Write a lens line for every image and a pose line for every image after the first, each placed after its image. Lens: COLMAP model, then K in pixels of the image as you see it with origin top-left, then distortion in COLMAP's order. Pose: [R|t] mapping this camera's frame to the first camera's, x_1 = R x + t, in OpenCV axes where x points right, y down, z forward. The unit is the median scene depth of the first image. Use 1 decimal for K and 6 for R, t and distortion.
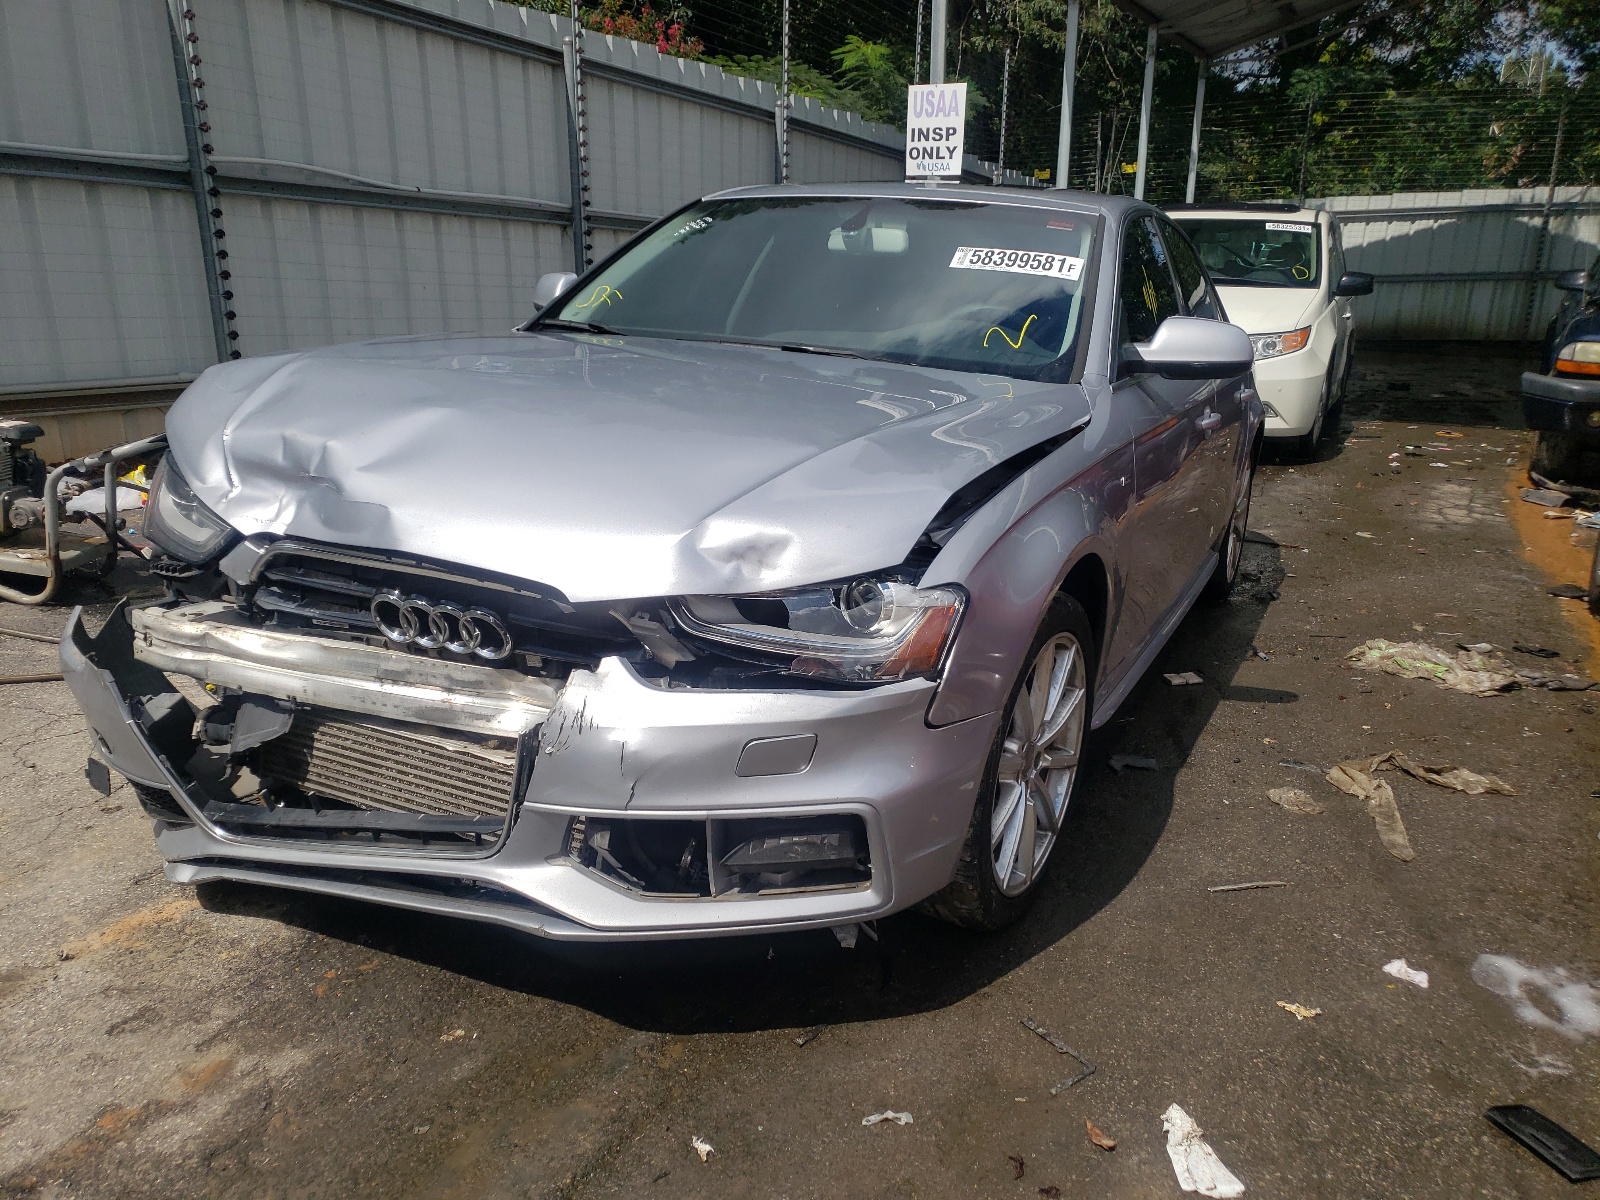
lens RADIAL K [[1187.2, 0, 800.0], [0, 1187.2, 600.0], [0, 0, 1]] dist [0.000149, 0.000755]
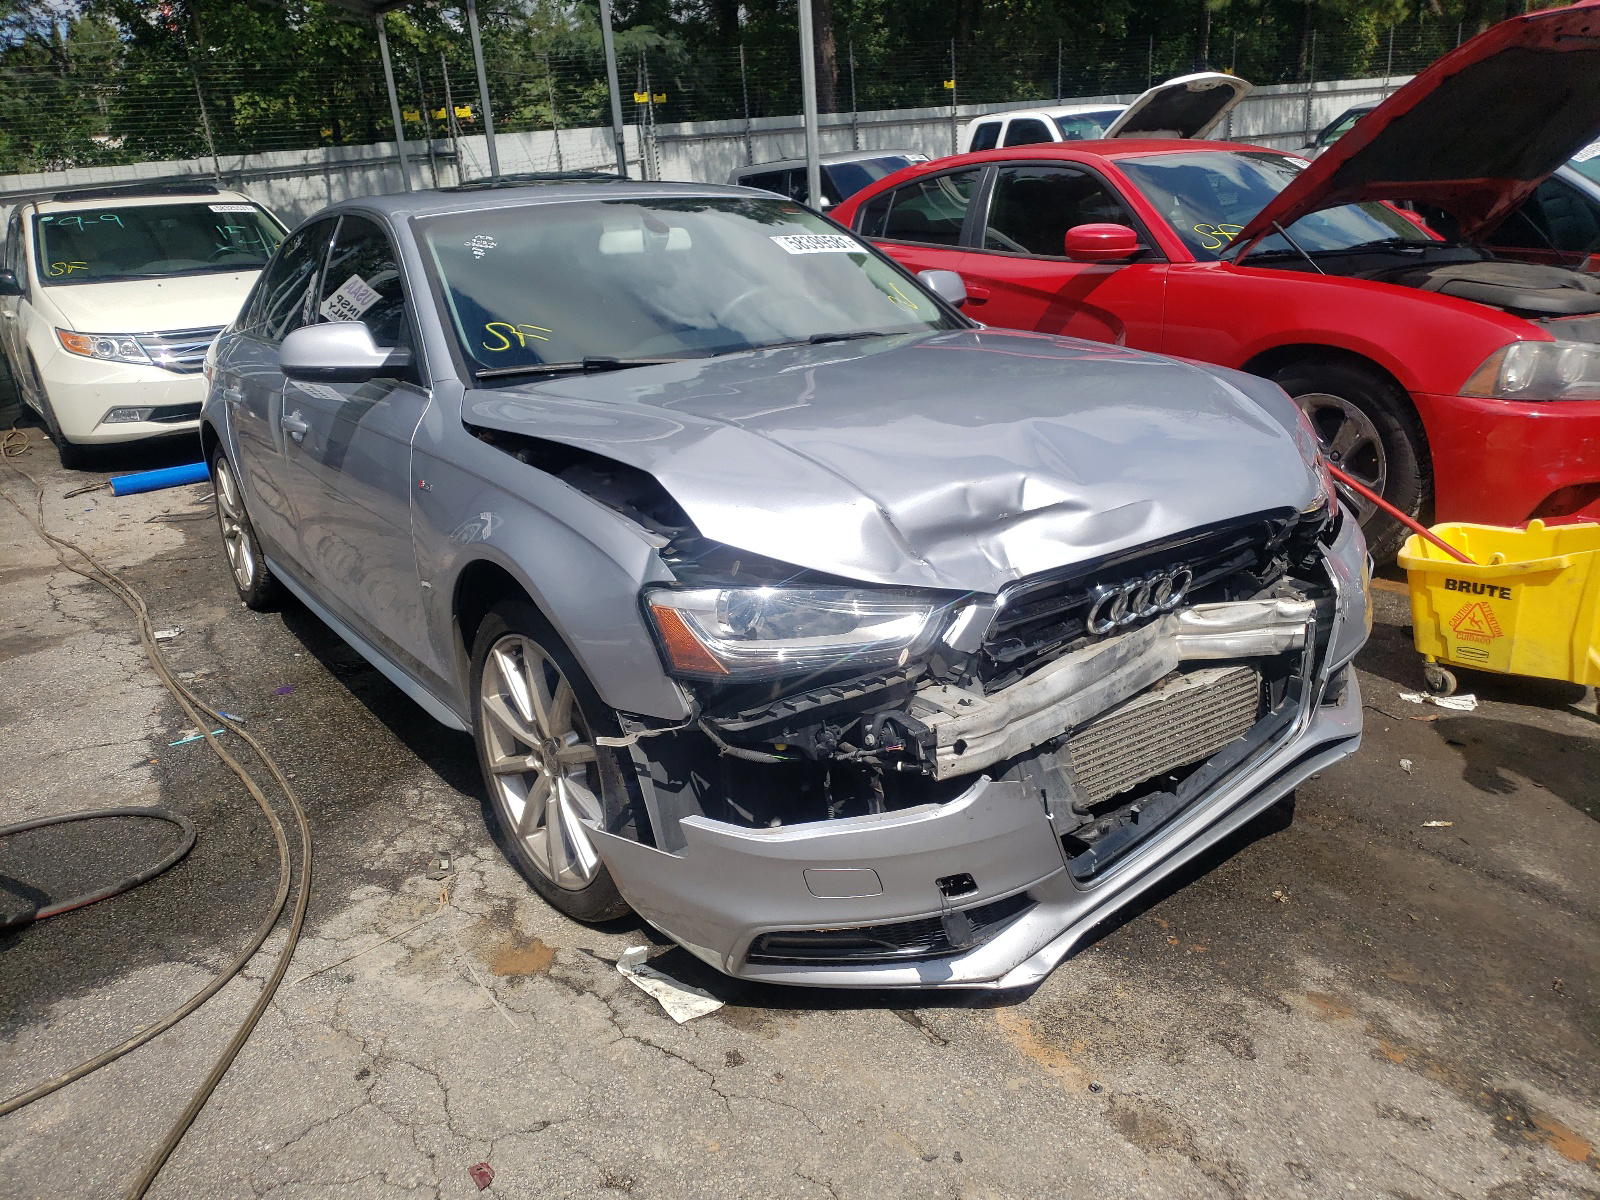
lens RADIAL K [[1209.5, 0, 800.0], [0, 1209.5, 600.0], [0, 0, 1]] dist [0.006231, 0.004699]
pose [[0.510768, -0.328242, 0.794590, -0.242279], [0.316463, 0.931134, 0.181222, -0.049470], [-0.799354, 0.158896, 0.579470, 0.108535]]
